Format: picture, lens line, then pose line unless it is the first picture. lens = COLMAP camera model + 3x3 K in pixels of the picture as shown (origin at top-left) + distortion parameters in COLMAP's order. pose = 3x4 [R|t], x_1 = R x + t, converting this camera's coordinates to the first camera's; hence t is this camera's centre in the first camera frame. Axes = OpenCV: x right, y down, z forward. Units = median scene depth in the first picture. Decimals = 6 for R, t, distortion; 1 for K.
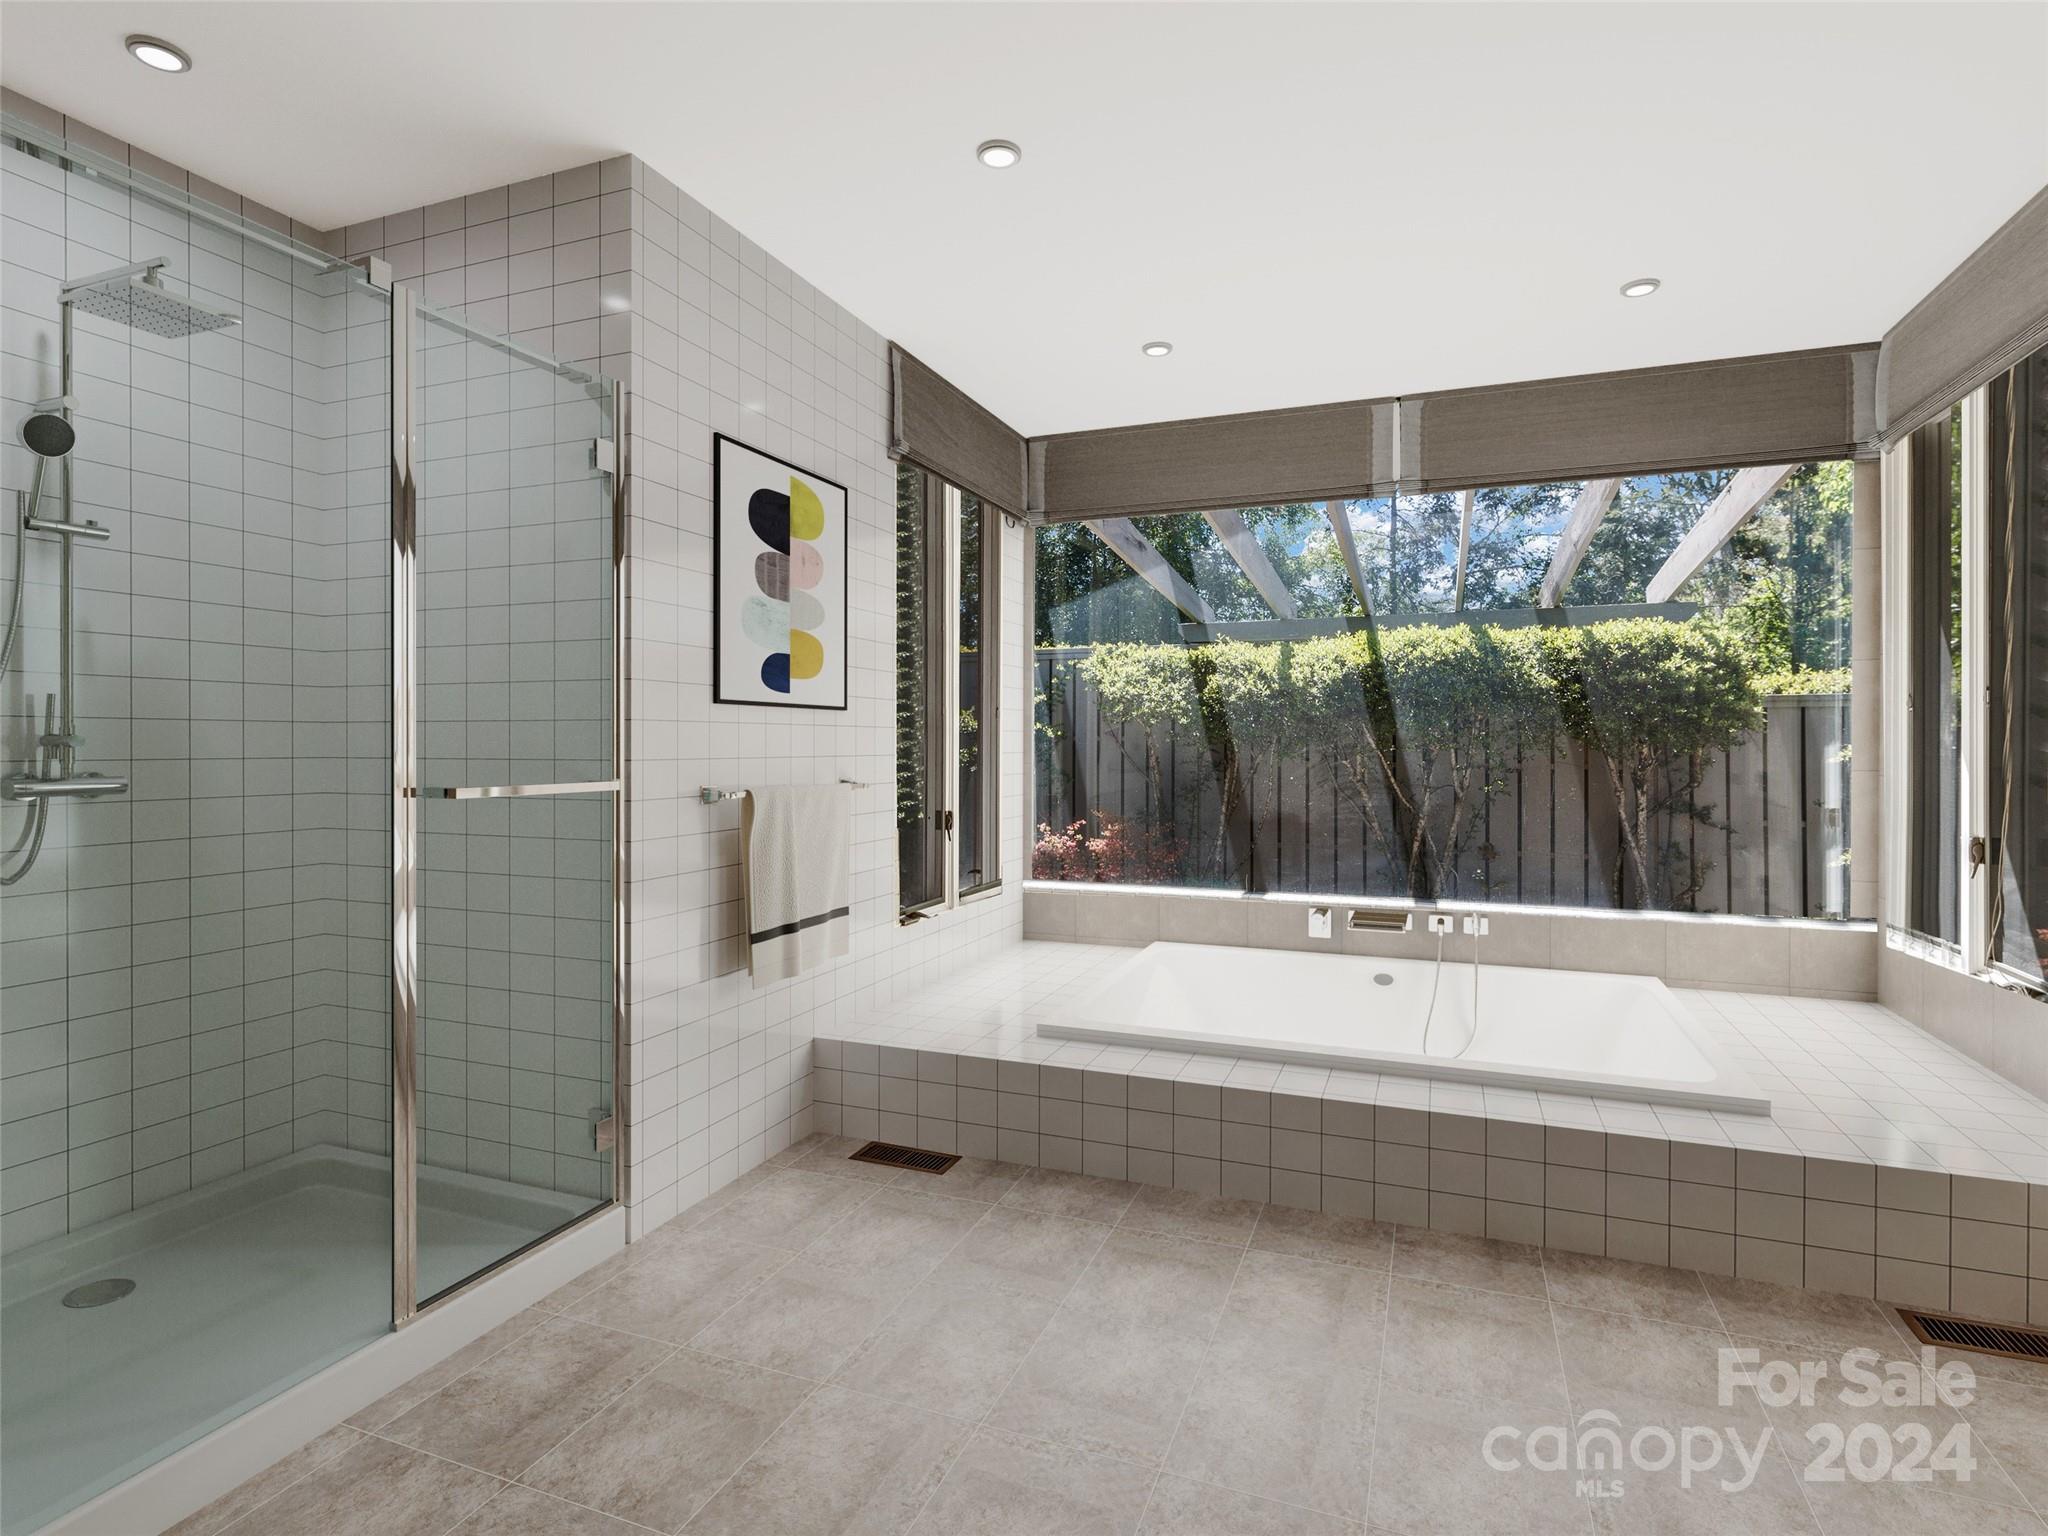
lens RADIAL K [[1071.4, 0, 1024.1], [0, 1071.4, 741.6], [0, 0, 1]] dist [0.002908, 0.000548]
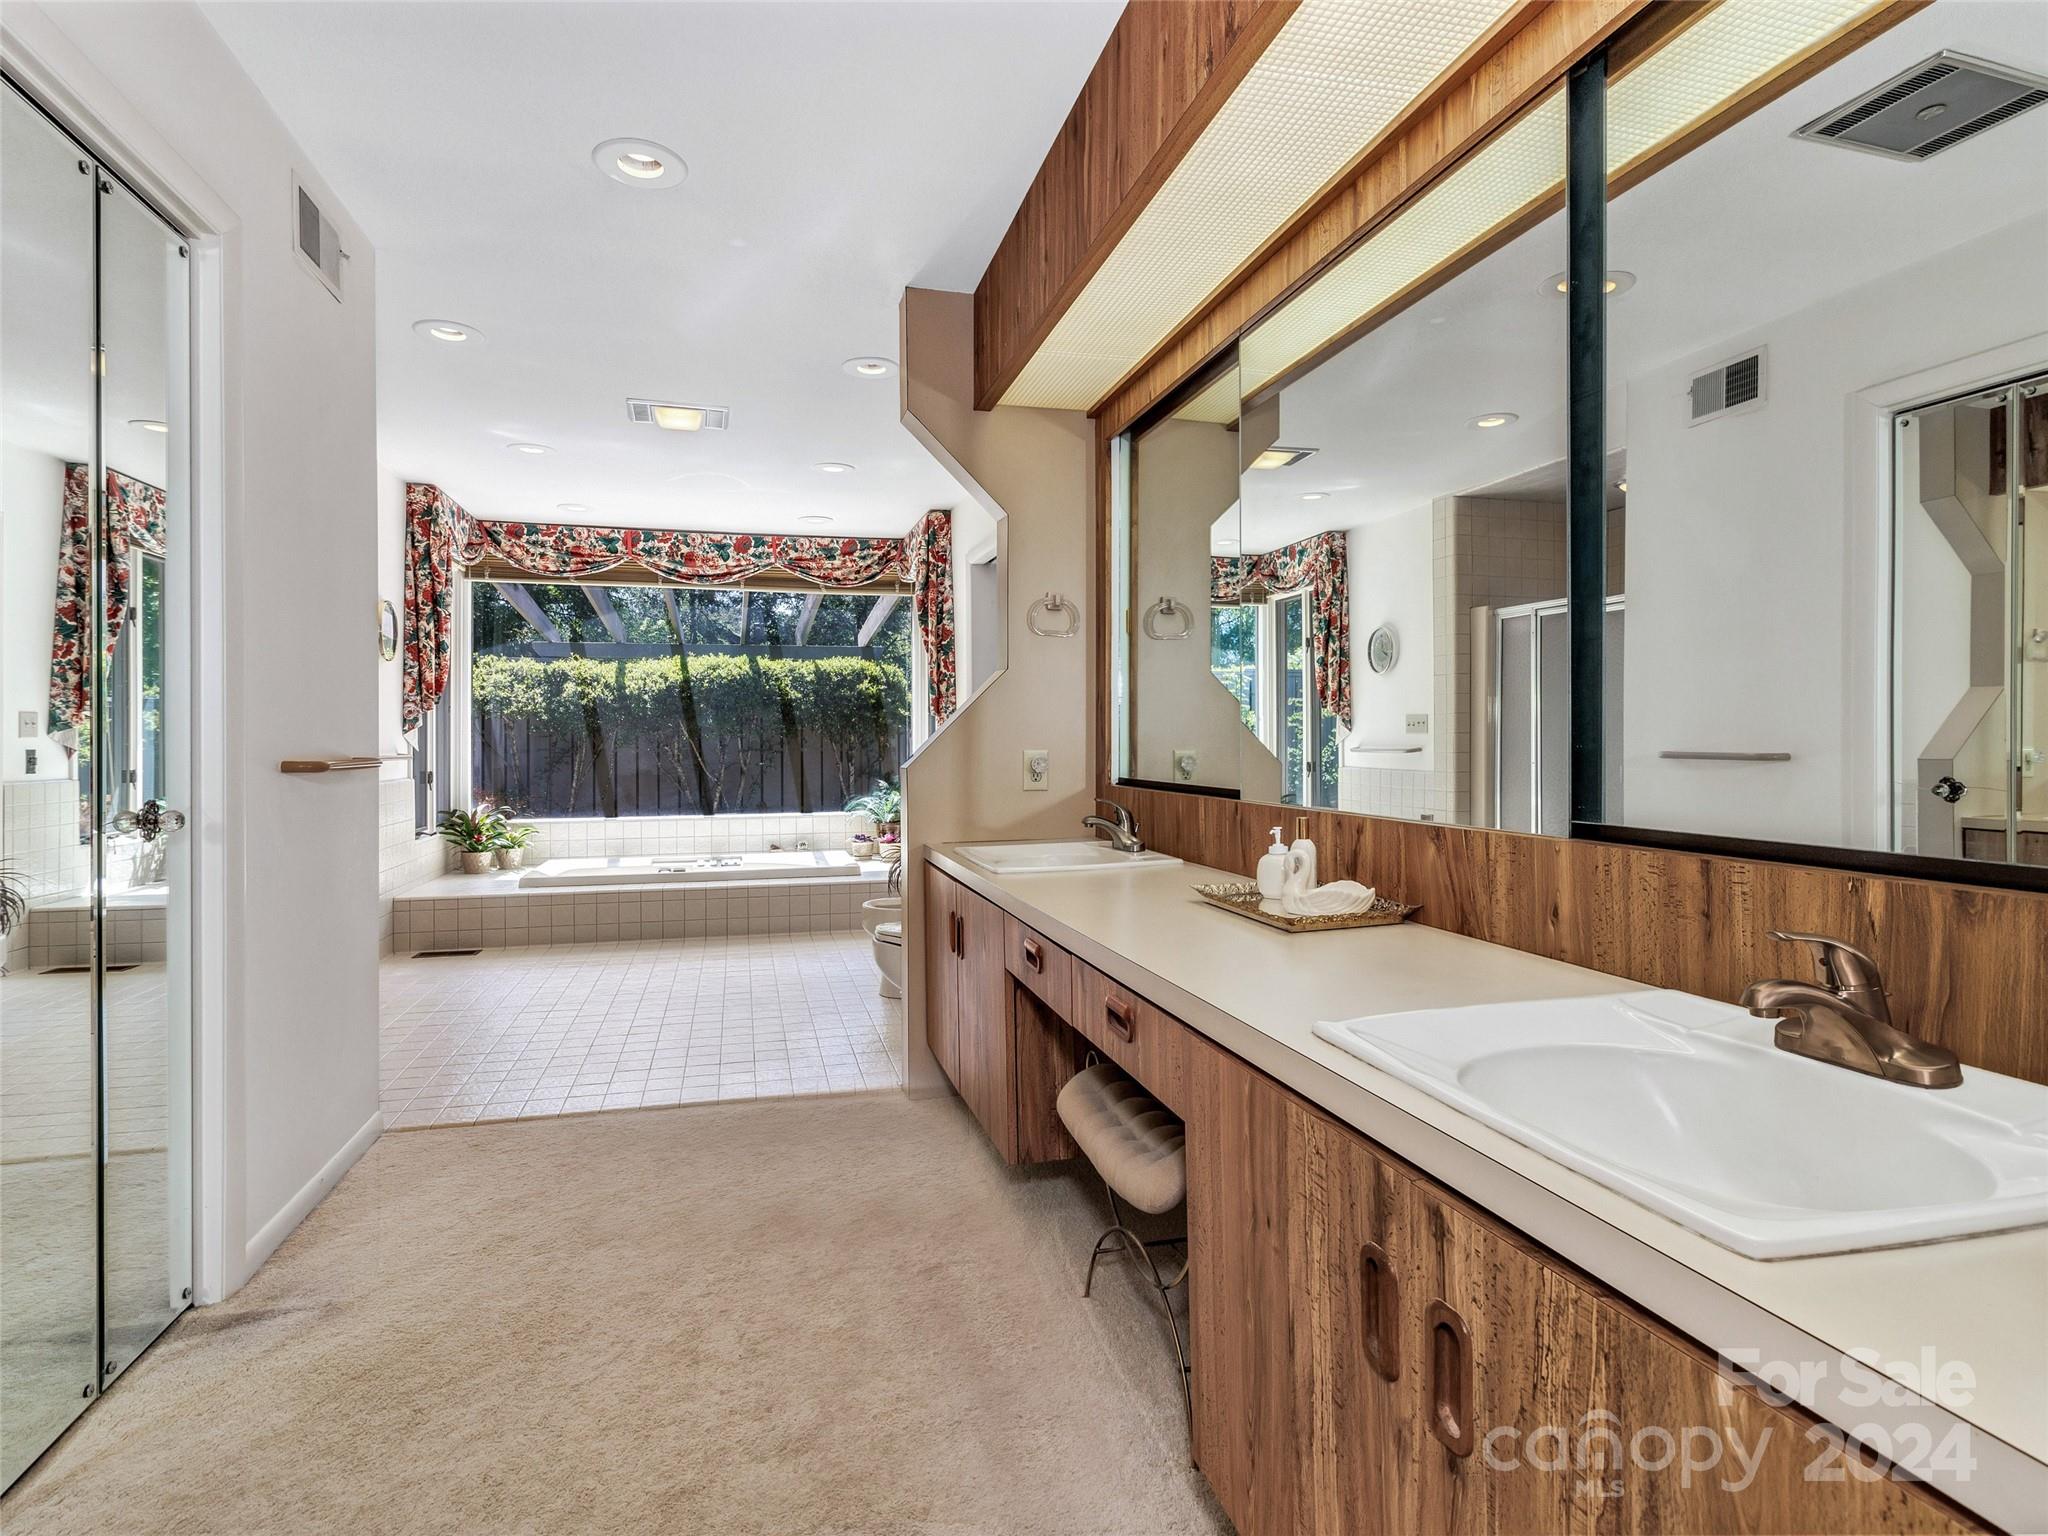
lens RADIAL K [[1071.4, 0, 1024.1], [0, 1071.4, 741.6], [0, 0, 1]] dist [0.002908, 0.000548]
pose [[0.803700, -0.003964, 0.595021, -0.176362], [0.006045, 0.999981, -0.001504, 0.017287], [-0.595003, 0.004805, 0.803709, -0.453675]]
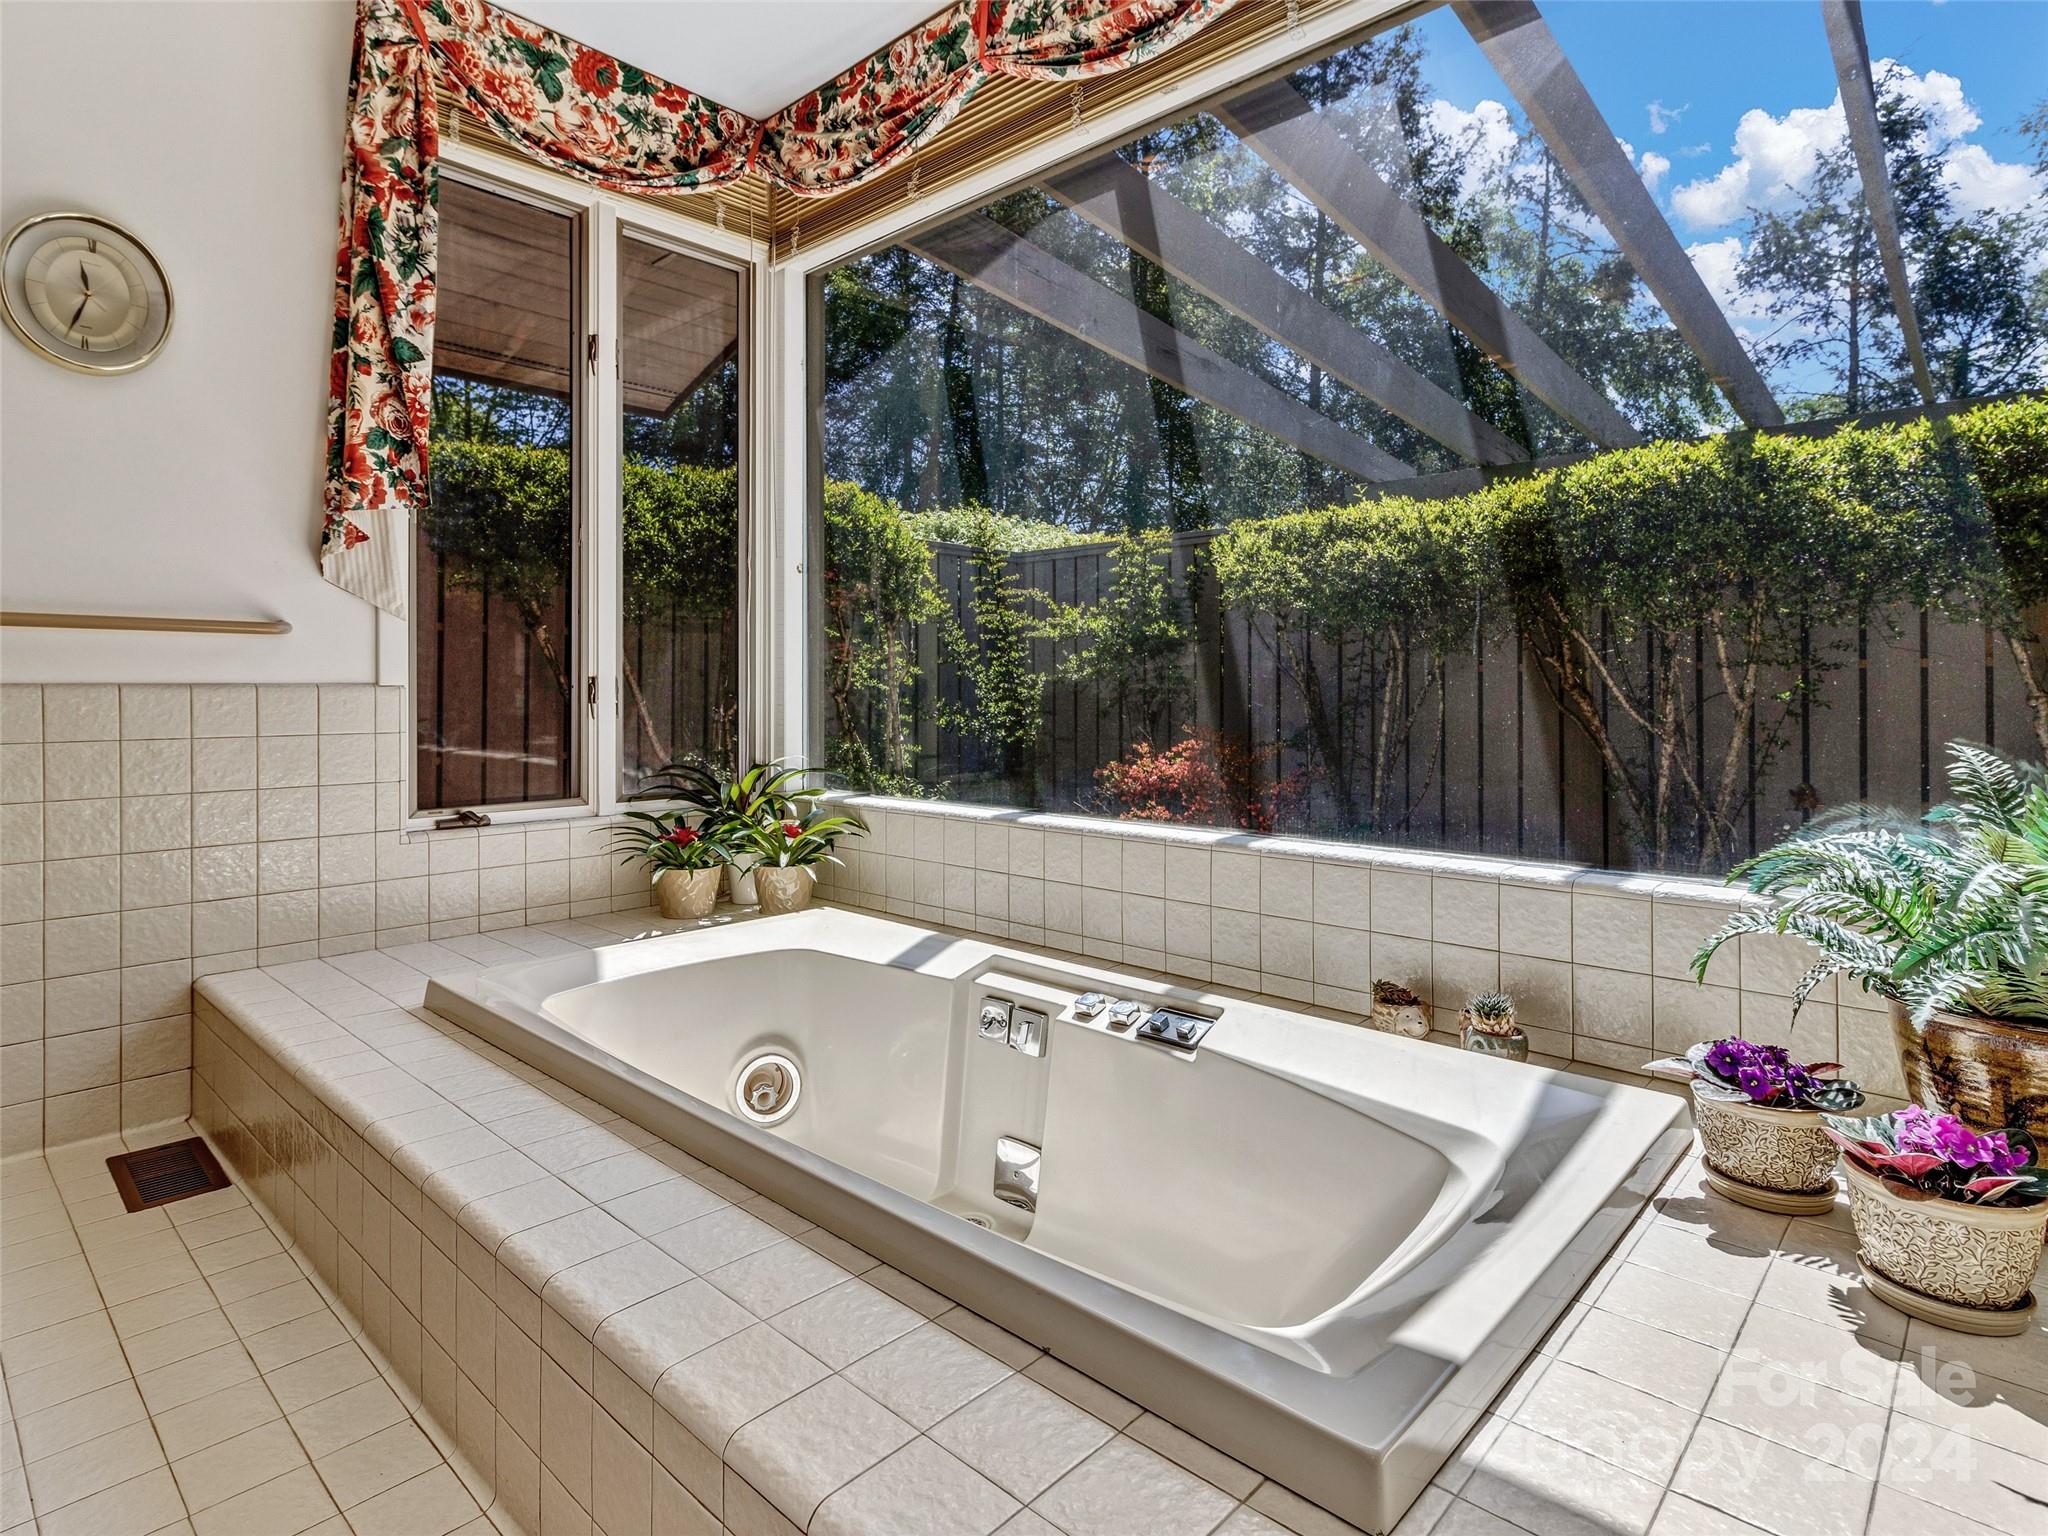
lens RADIAL K [[1080.9, 0, 1021.7], [0, 1080.9, 674.8], [0, 0, 1]] dist [0.002895, 0.000467]
pose [[0.932482, -0.006504, -0.361158, 0.263227], [0.001667, 0.999905, -0.013703, 0.042570], [0.361212, 0.012176, 0.932404, 0.259042]]
